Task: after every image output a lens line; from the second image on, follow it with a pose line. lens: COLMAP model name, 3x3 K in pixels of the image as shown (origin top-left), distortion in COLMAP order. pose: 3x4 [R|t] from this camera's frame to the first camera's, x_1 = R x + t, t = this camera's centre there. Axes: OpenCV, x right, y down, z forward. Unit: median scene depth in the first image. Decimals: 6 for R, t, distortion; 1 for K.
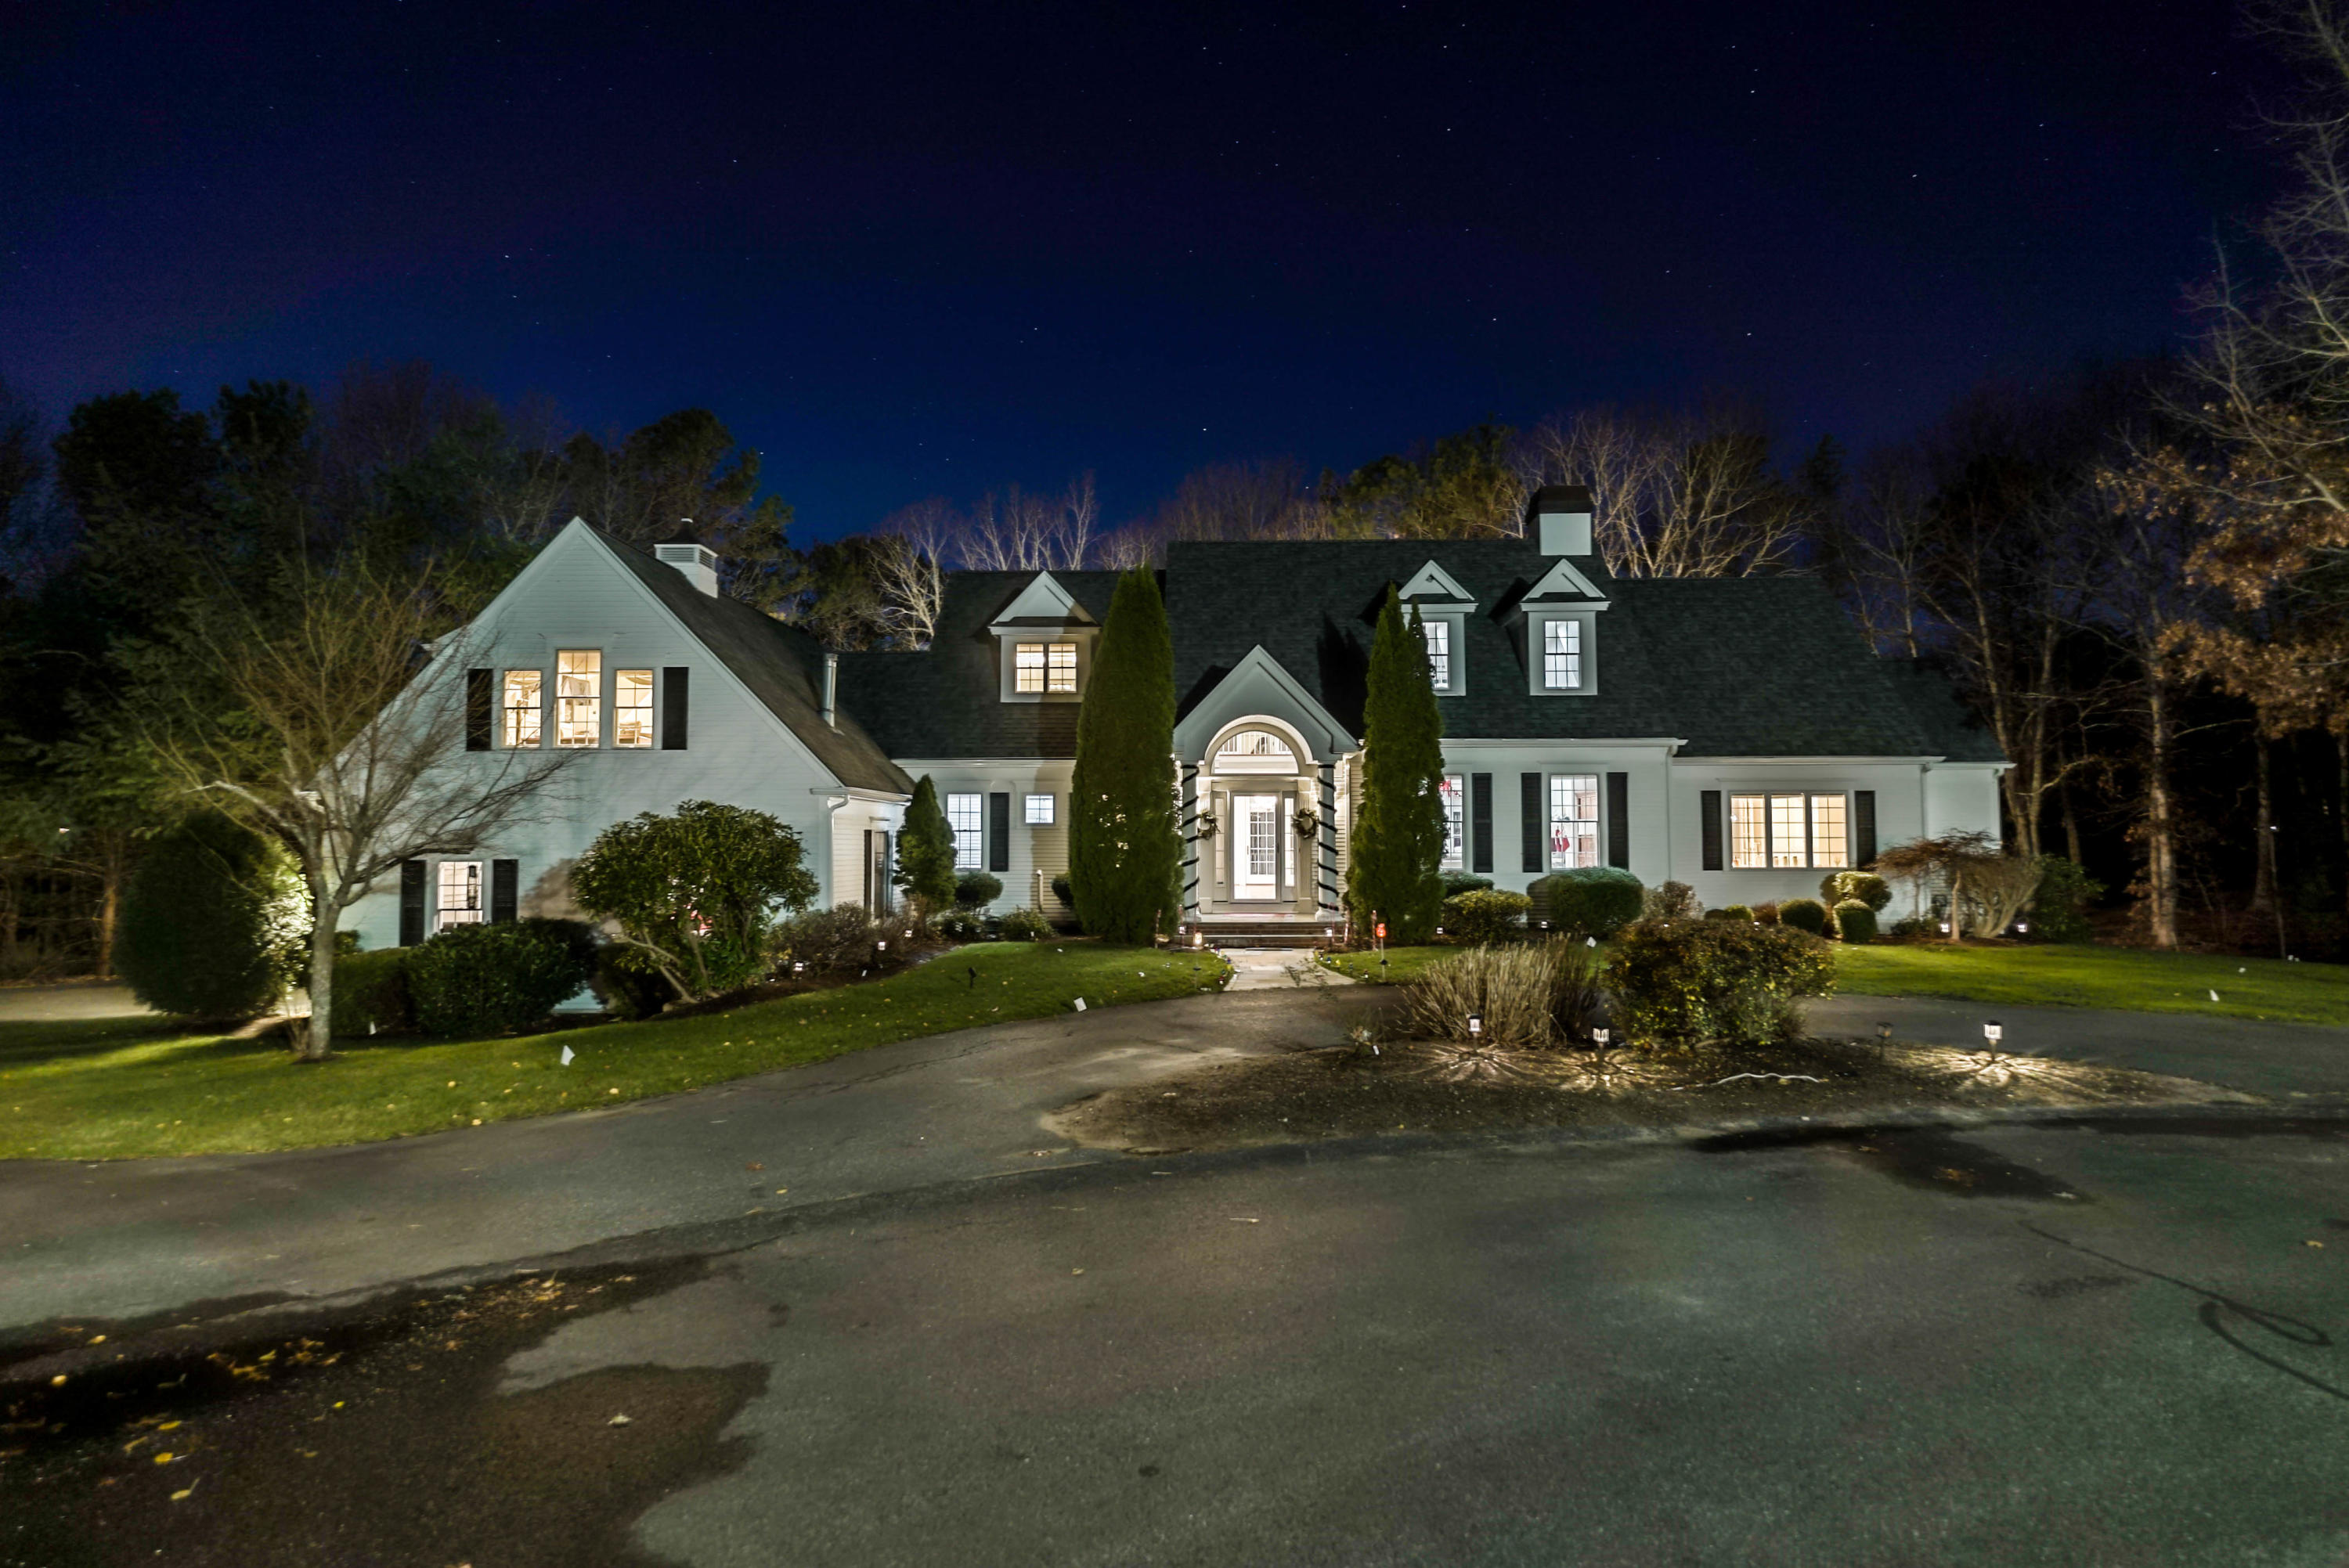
lens RADIAL K [[1241.4, 0, 1174.5], [0, 1241.4, 784.0], [0, 0, 1]] dist [-0.003118, -0.000492]
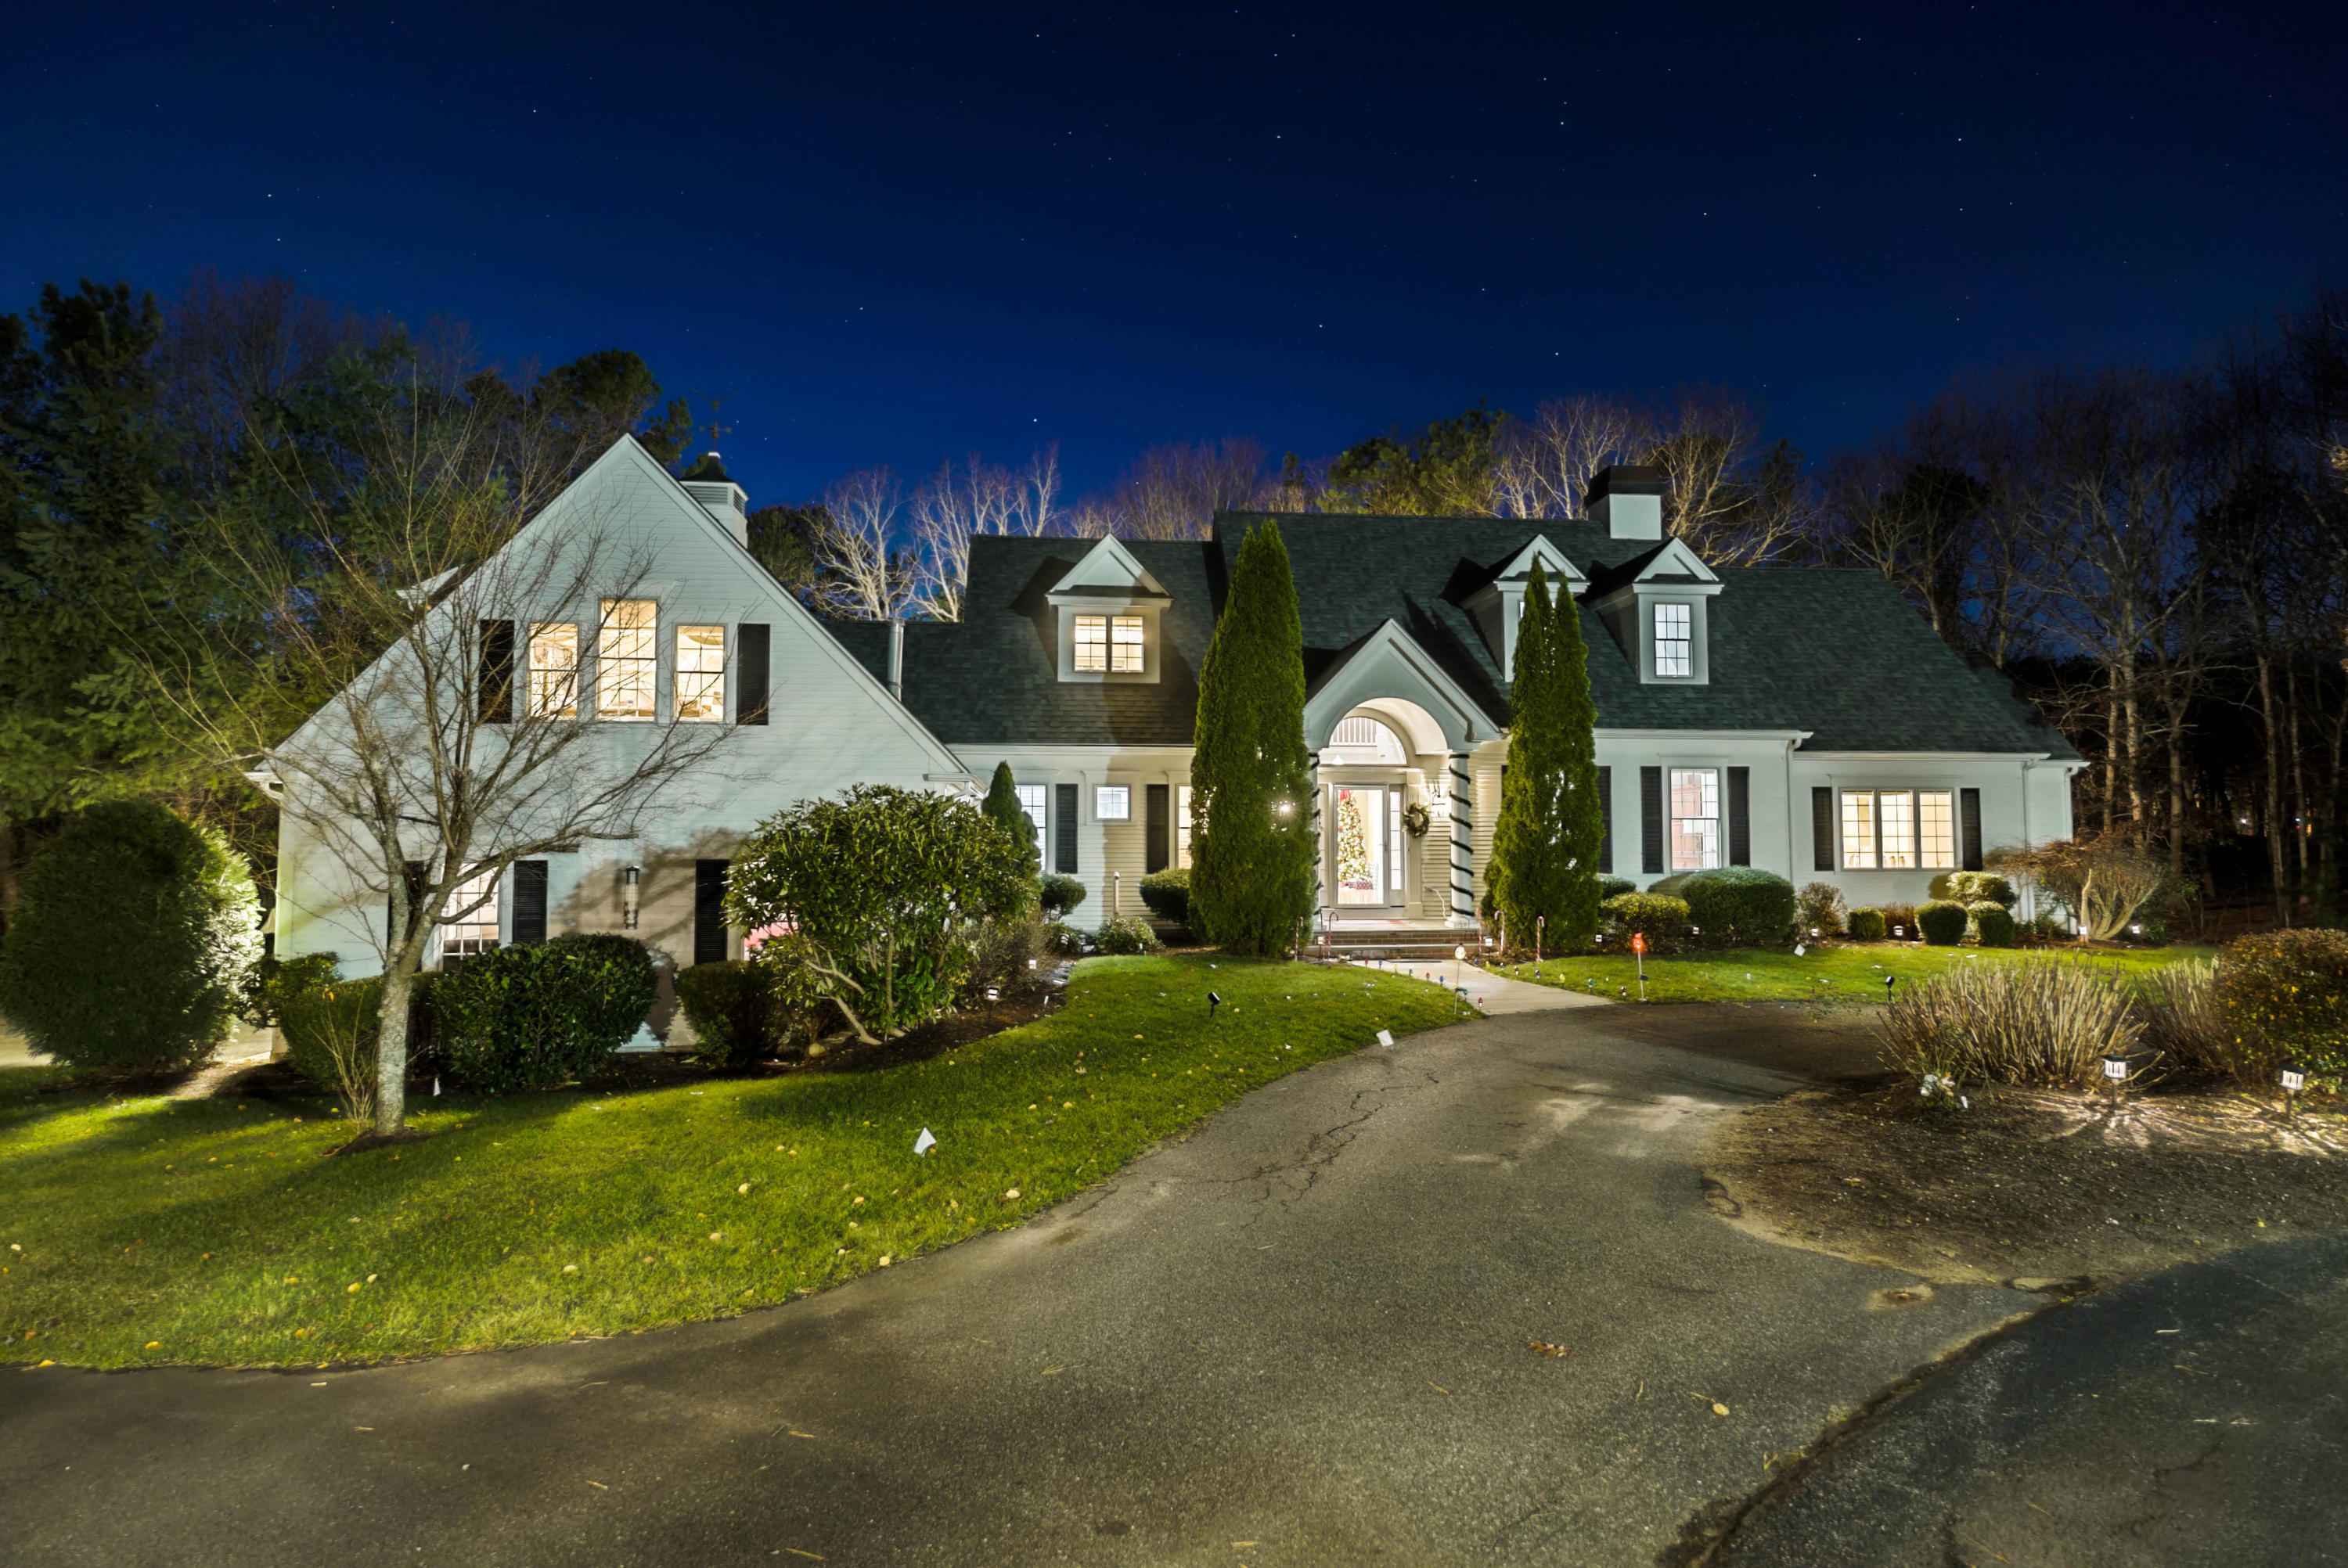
lens RADIAL K [[1244.0, 0, 1174.0], [0, 1244.0, 784.0], [0, 0, 1]] dist [-0.002205, -0.000827]
pose [[0.991379, 0.007103, 0.130832, -0.187467], [-0.006933, 0.999974, -0.001751, 0.008347], [-0.130842, 0.000829, 0.991403, 0.124681]]
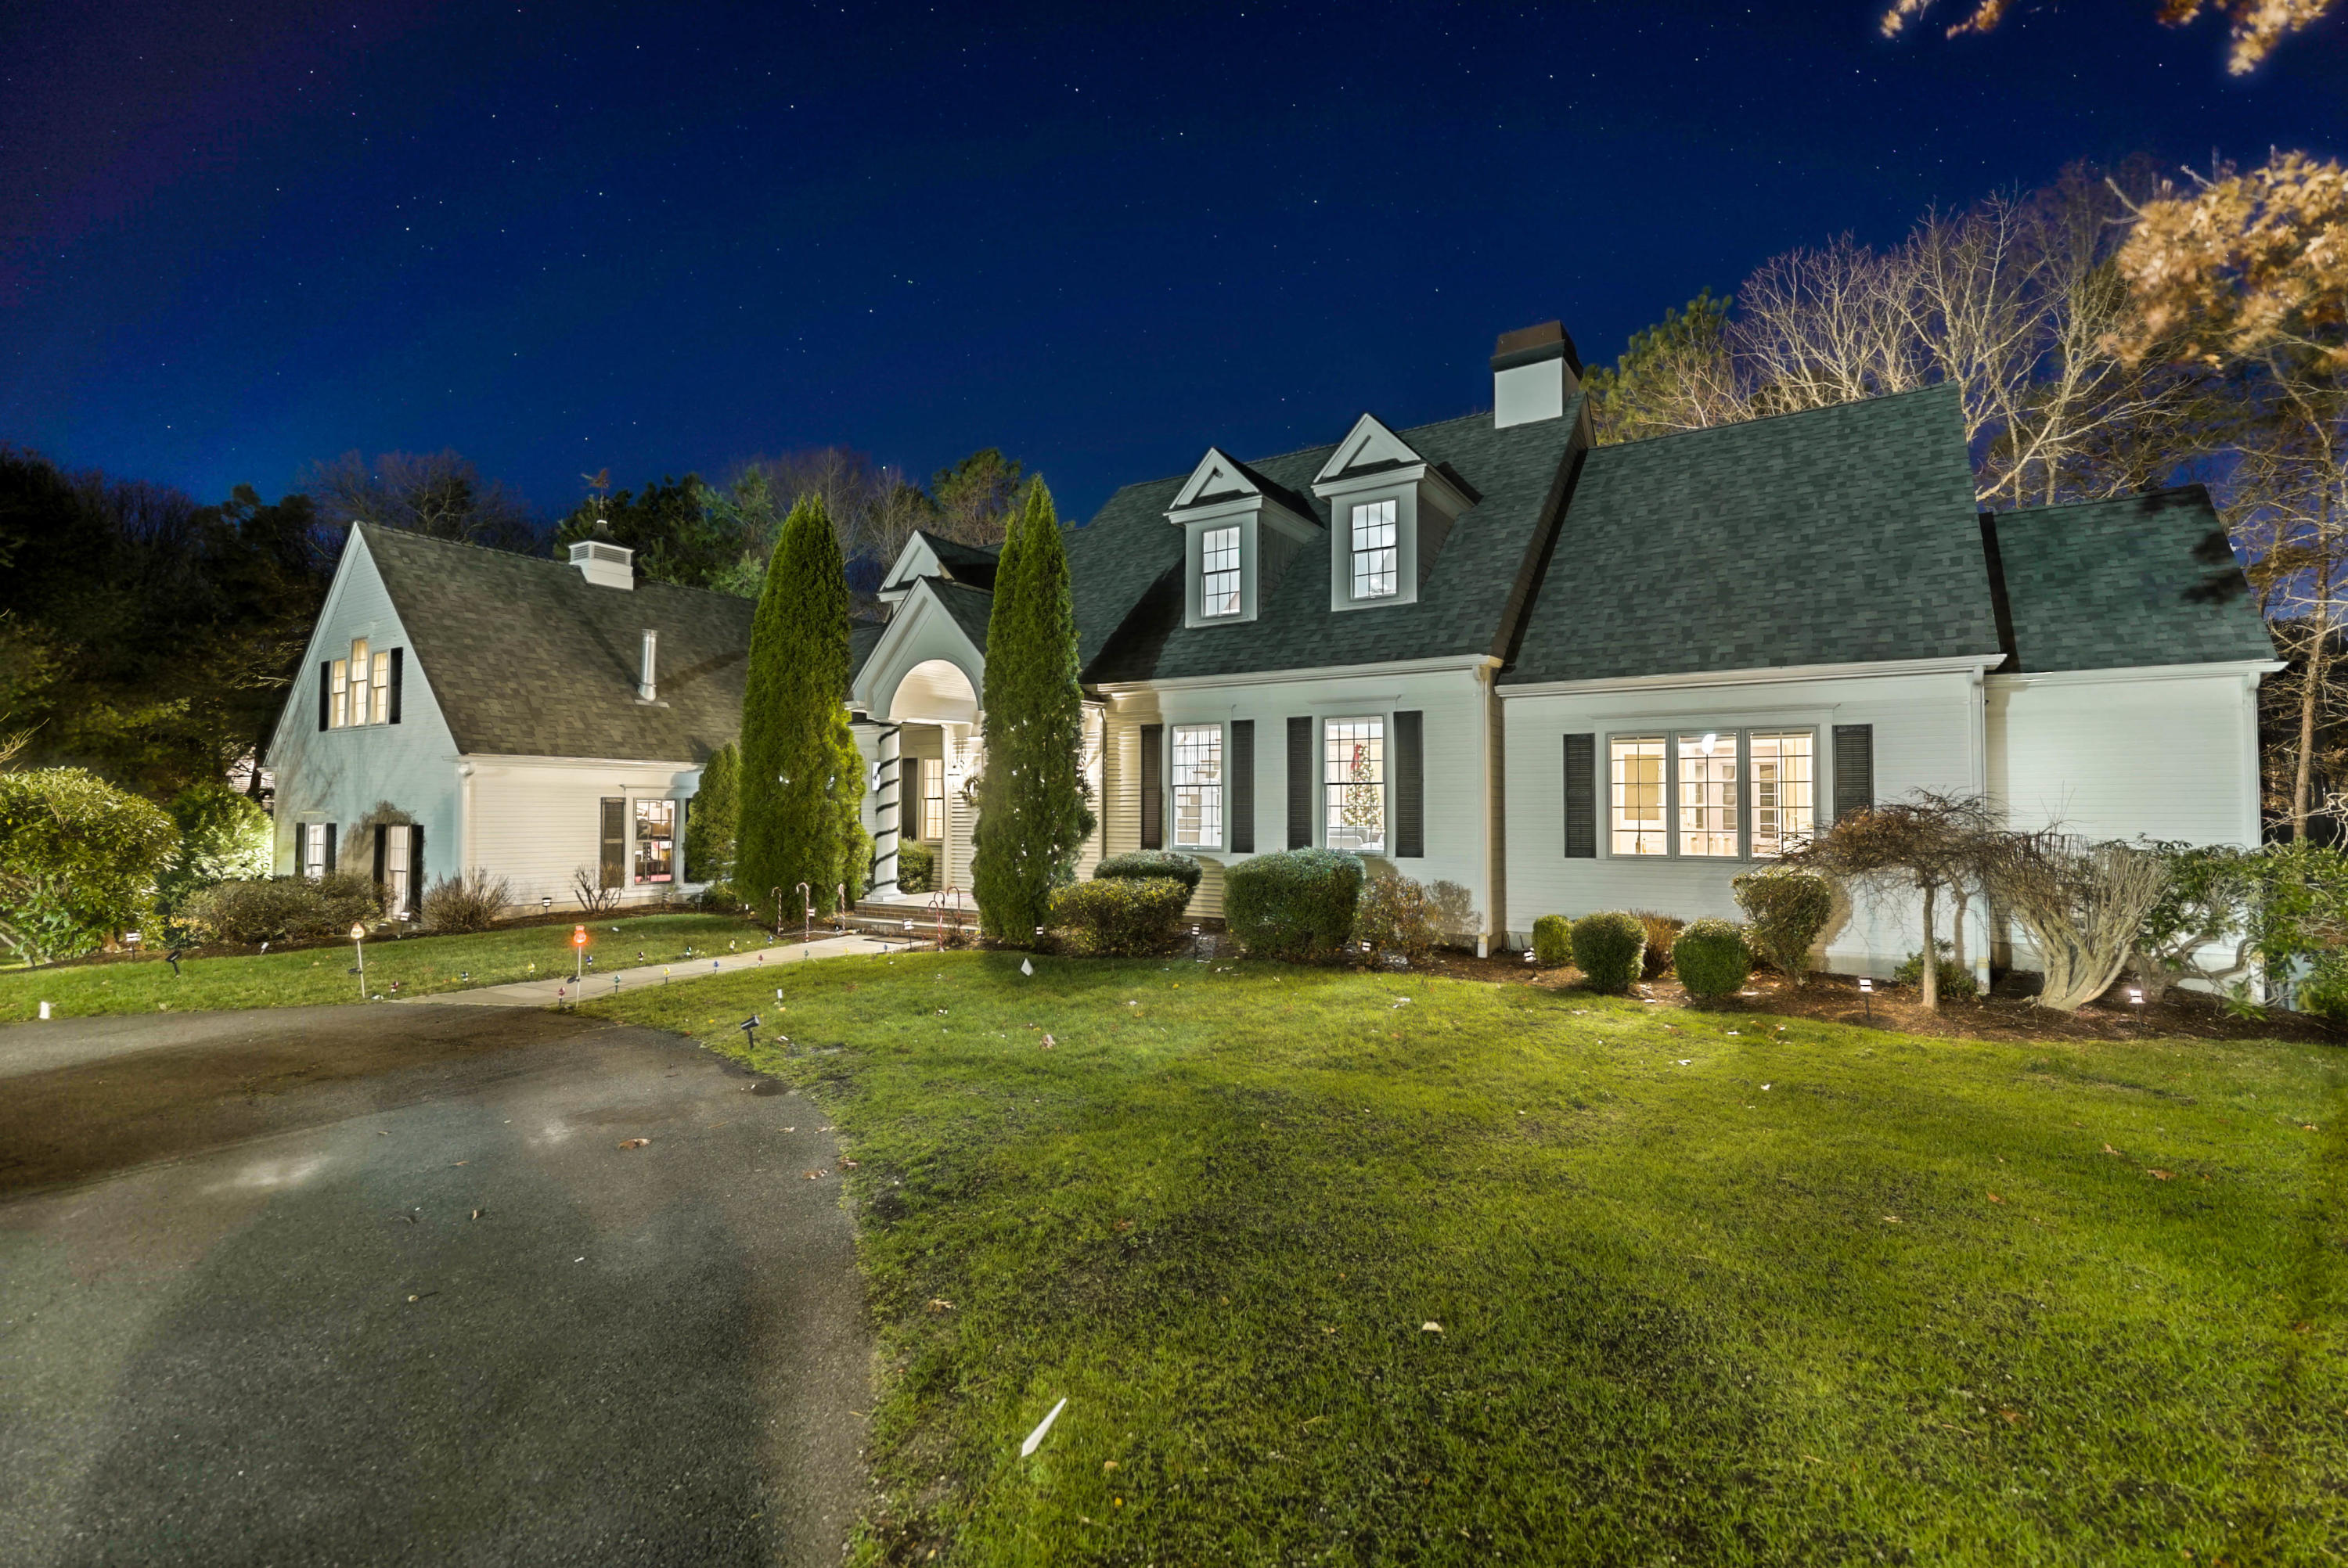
lens RADIAL K [[1011.0, 0, 1274.7], [0, 1011.0, 784.4], [0, 0, 1]] dist [0.001139, 0.000045]
pose [[0.873686, -0.009654, -0.486395, 0.560559], [0.017454, 0.999781, 0.011507, 0.023229], [0.486177, -0.018543, 0.873663, 0.476219]]
